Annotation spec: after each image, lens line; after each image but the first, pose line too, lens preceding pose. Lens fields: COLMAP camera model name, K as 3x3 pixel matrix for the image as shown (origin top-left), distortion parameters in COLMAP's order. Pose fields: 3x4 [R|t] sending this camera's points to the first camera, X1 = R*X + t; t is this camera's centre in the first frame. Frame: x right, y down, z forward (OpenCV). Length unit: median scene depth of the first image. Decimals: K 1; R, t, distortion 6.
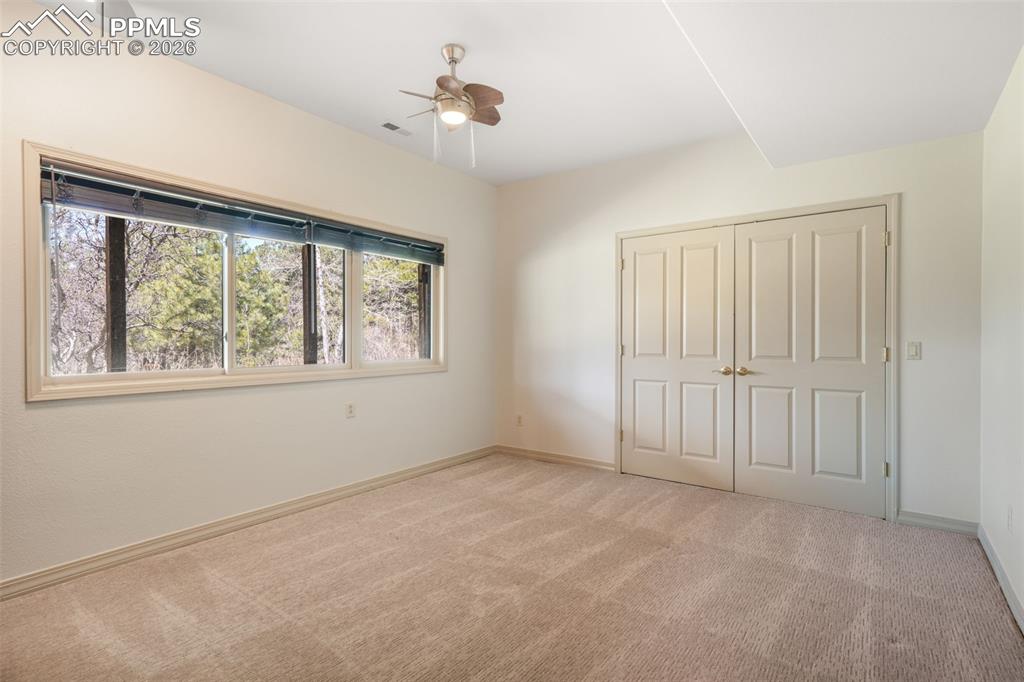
lens RADIAL K [[475.1, 0, 496.9], [0, 475.1, 341.1], [0, 0, 1]] dist [0.015818, 0.000182]
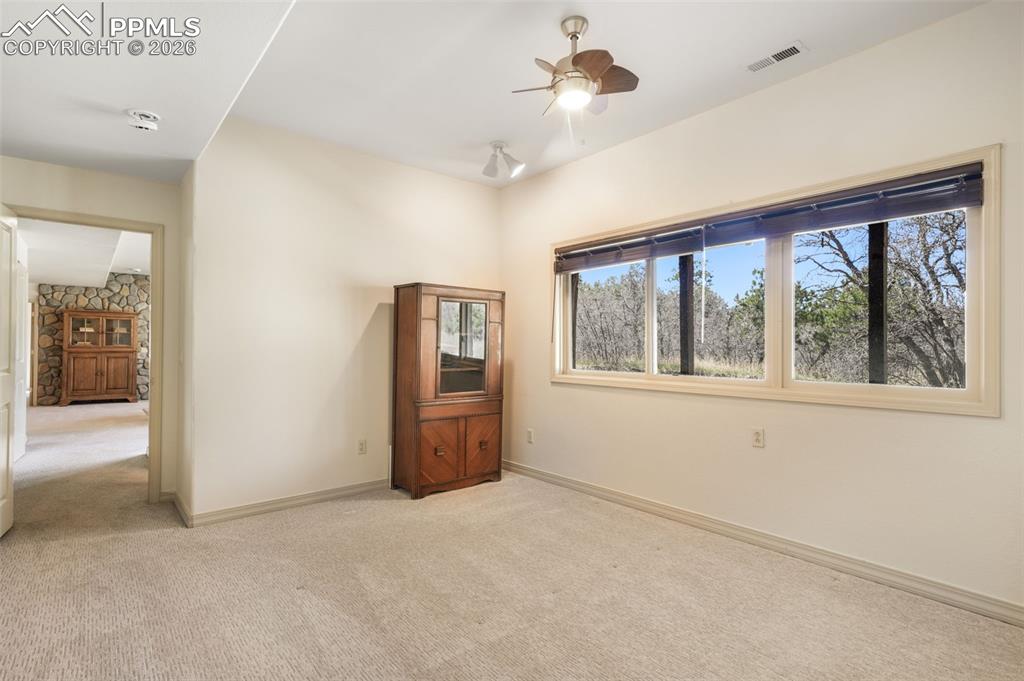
lens RADIAL K [[475.1, 0, 496.9], [0, 475.1, 340.6], [0, 0, 1]] dist [0.015818, 0.000182]
pose [[-0.176521, -0.011528, -0.984229, 0.643566], [-0.008942, 0.999909, -0.010108, -0.009306], [0.984256, 0.007017, -0.176608, 0.806336]]
